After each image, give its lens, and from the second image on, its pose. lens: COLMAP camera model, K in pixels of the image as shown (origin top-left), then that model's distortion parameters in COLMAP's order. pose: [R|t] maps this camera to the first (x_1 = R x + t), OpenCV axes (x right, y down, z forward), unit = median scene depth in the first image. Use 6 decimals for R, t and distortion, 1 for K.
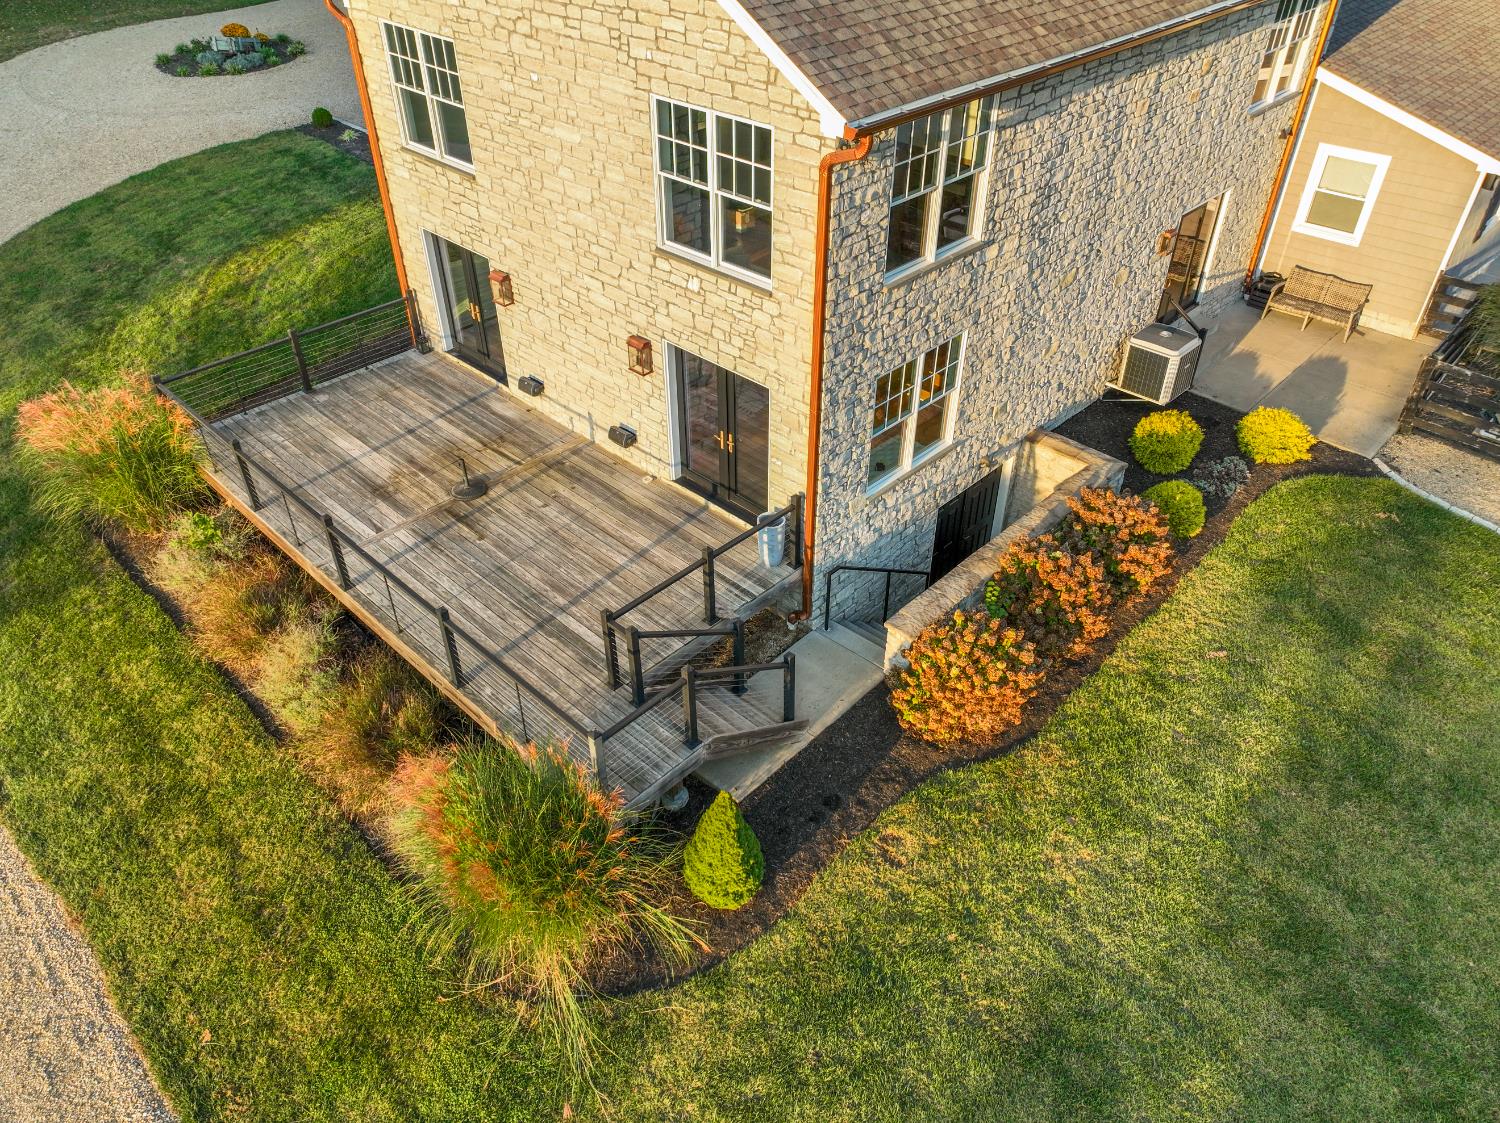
lens RADIAL K [[1053.4, 0, 752.2], [0, 1053.4, 560.4], [0, 0, 1]] dist [-0.002136, 0.019690]
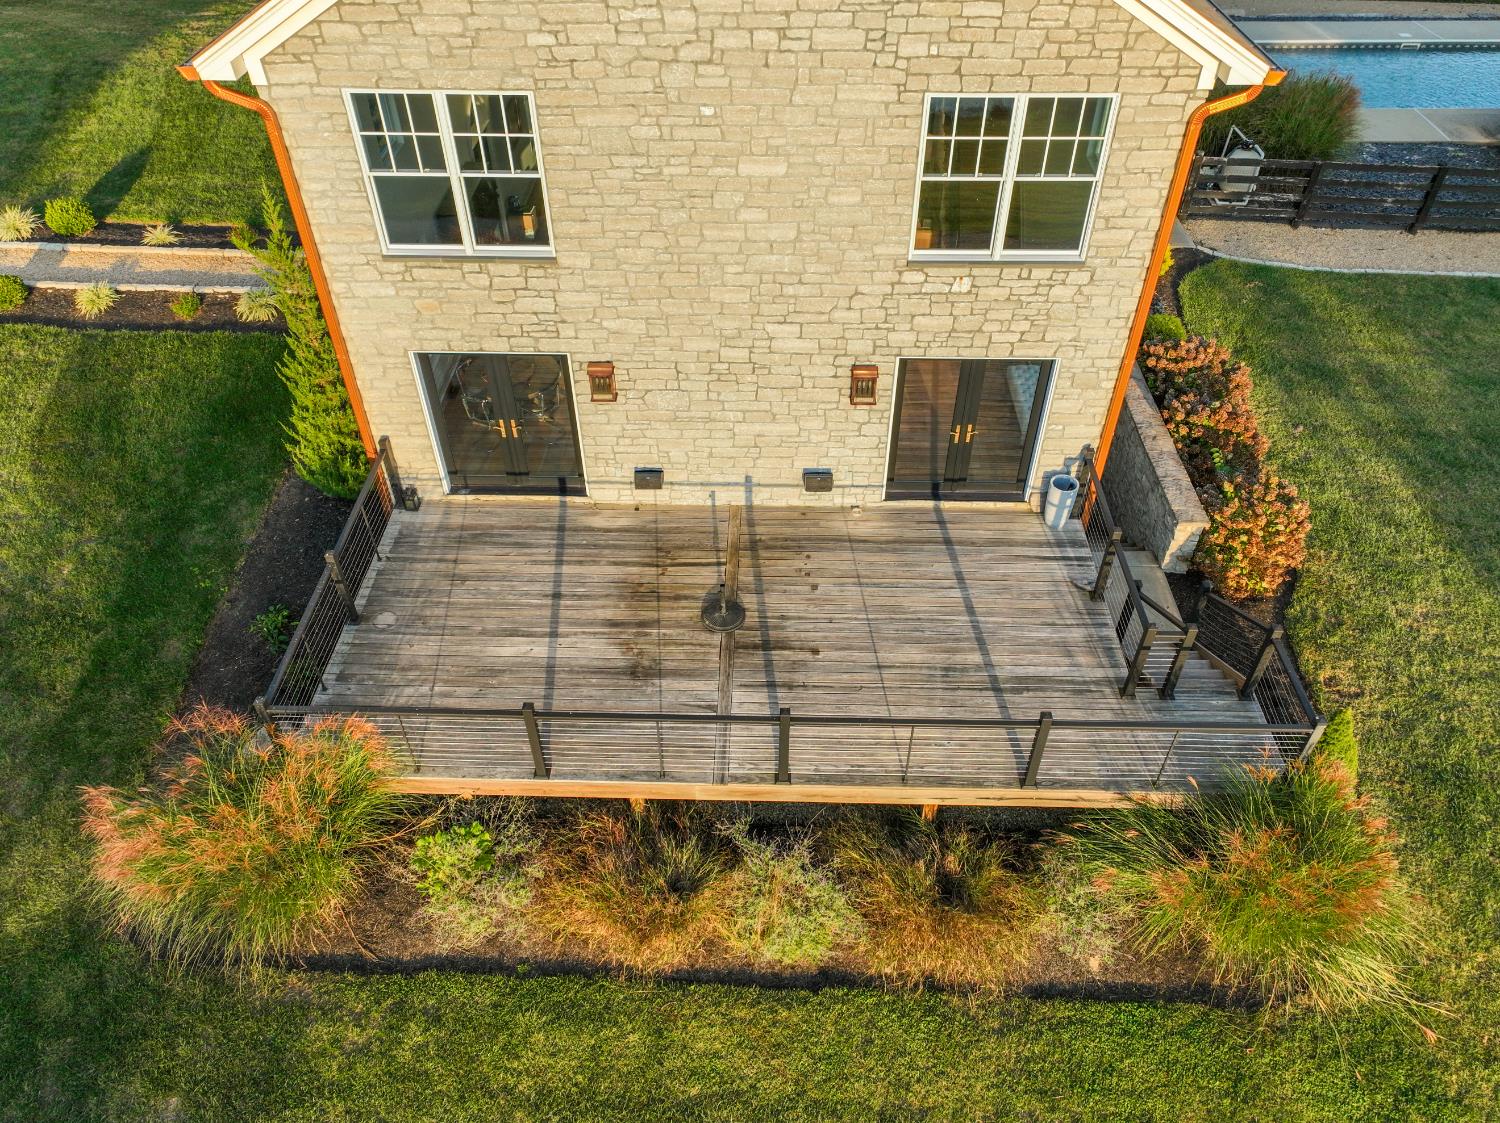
lens RADIAL K [[1053.4, 0, 746.9], [0, 1053.4, 558.5], [0, 0, 1]] dist [-0.002136, 0.019690]
pose [[0.735823, -0.458454, 0.498382, -0.647350], [0.416817, 0.886663, 0.200230, -0.265471], [-0.533693, 0.060400, 0.843518, 0.284844]]
